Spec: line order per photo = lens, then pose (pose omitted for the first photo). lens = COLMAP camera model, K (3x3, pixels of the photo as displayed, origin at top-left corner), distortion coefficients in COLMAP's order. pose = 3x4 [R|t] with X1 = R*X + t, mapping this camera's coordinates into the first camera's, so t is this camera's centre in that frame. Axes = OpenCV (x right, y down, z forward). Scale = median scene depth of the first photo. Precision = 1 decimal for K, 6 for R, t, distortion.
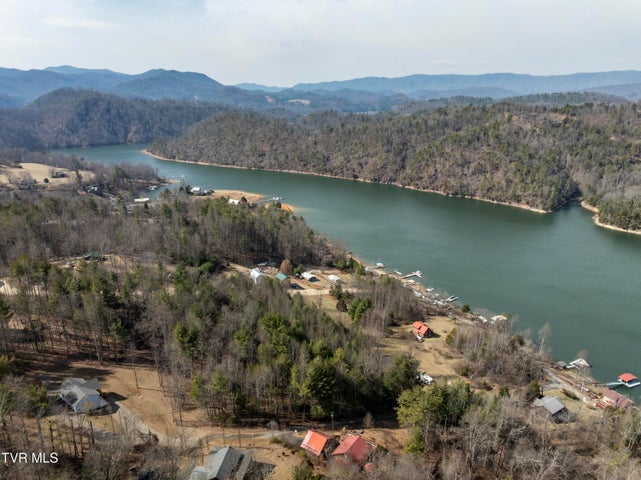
lens RADIAL K [[449.4, 0, 320.5], [0, 449.4, 240.0], [0, 0, 1]] dist [-0.039513, 0.007826]
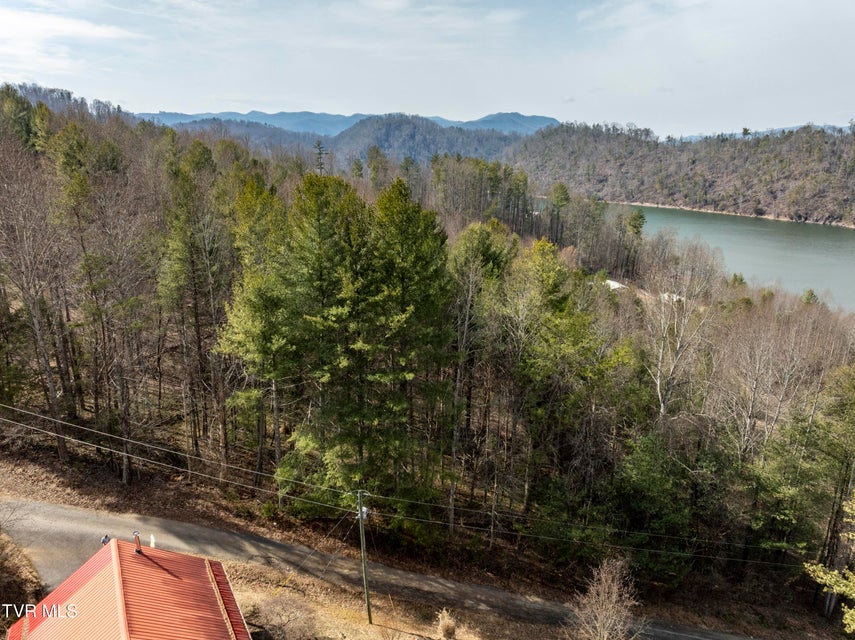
lens RADIAL K [[599.4, 0, 427.5], [0, 599.4, 320.0], [0, 0, 1]] dist [-0.039513, 0.007826]
pose [[0.902910, 0.116616, -0.413707, 0.022139], [-0.133017, 0.991053, -0.010949, 0.056471], [0.408729, 0.064916, 0.910344, 0.141751]]
